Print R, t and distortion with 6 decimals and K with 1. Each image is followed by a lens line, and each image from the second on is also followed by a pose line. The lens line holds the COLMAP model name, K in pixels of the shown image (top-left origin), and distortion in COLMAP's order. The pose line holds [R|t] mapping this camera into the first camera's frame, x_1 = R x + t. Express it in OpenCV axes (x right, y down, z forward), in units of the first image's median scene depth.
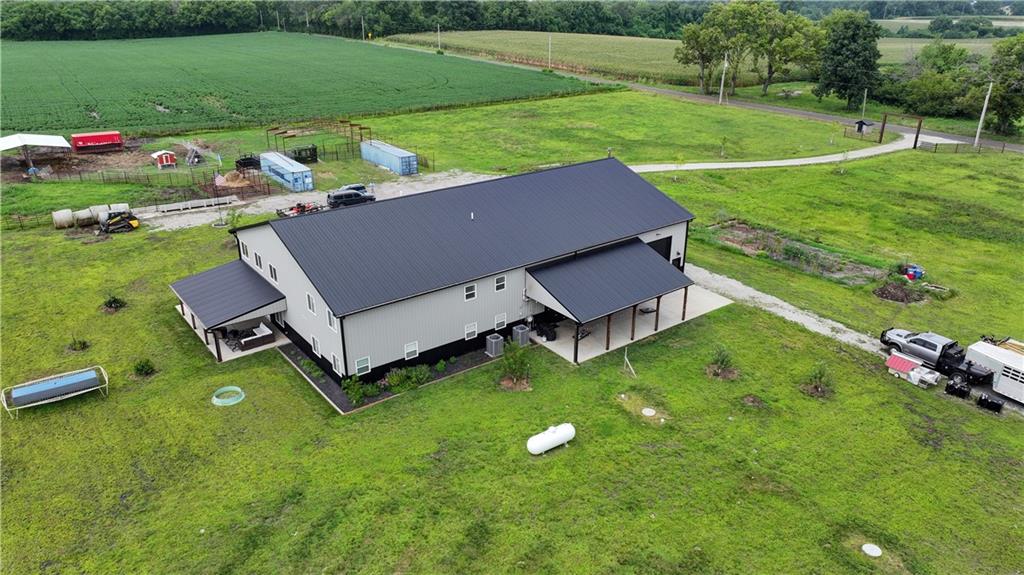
lens RADIAL K [[714.0, 0, 514.4], [0, 714.0, 286.4], [0, 0, 1]] dist [0.002901, 0.006717]
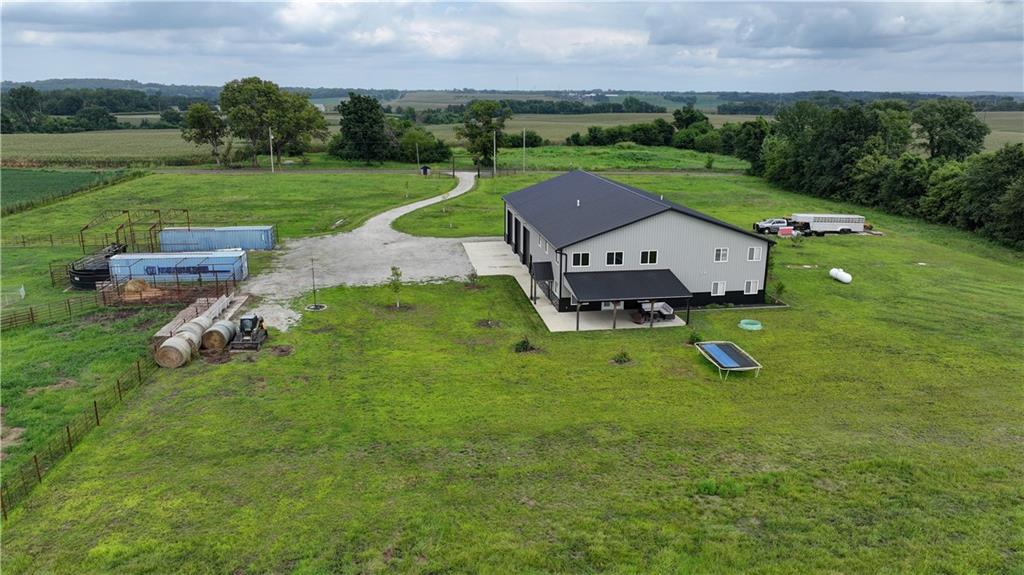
lens RADIAL K [[714.0, 0, 513.5], [0, 714.0, 291.8], [0, 0, 1]] dist [0.002901, 0.006717]
pose [[0.475211, -0.235300, 0.847826, -1.041477], [0.336455, 0.938943, 0.072004, -0.090313], [-0.813002, 0.251038, 0.525364, 0.389646]]
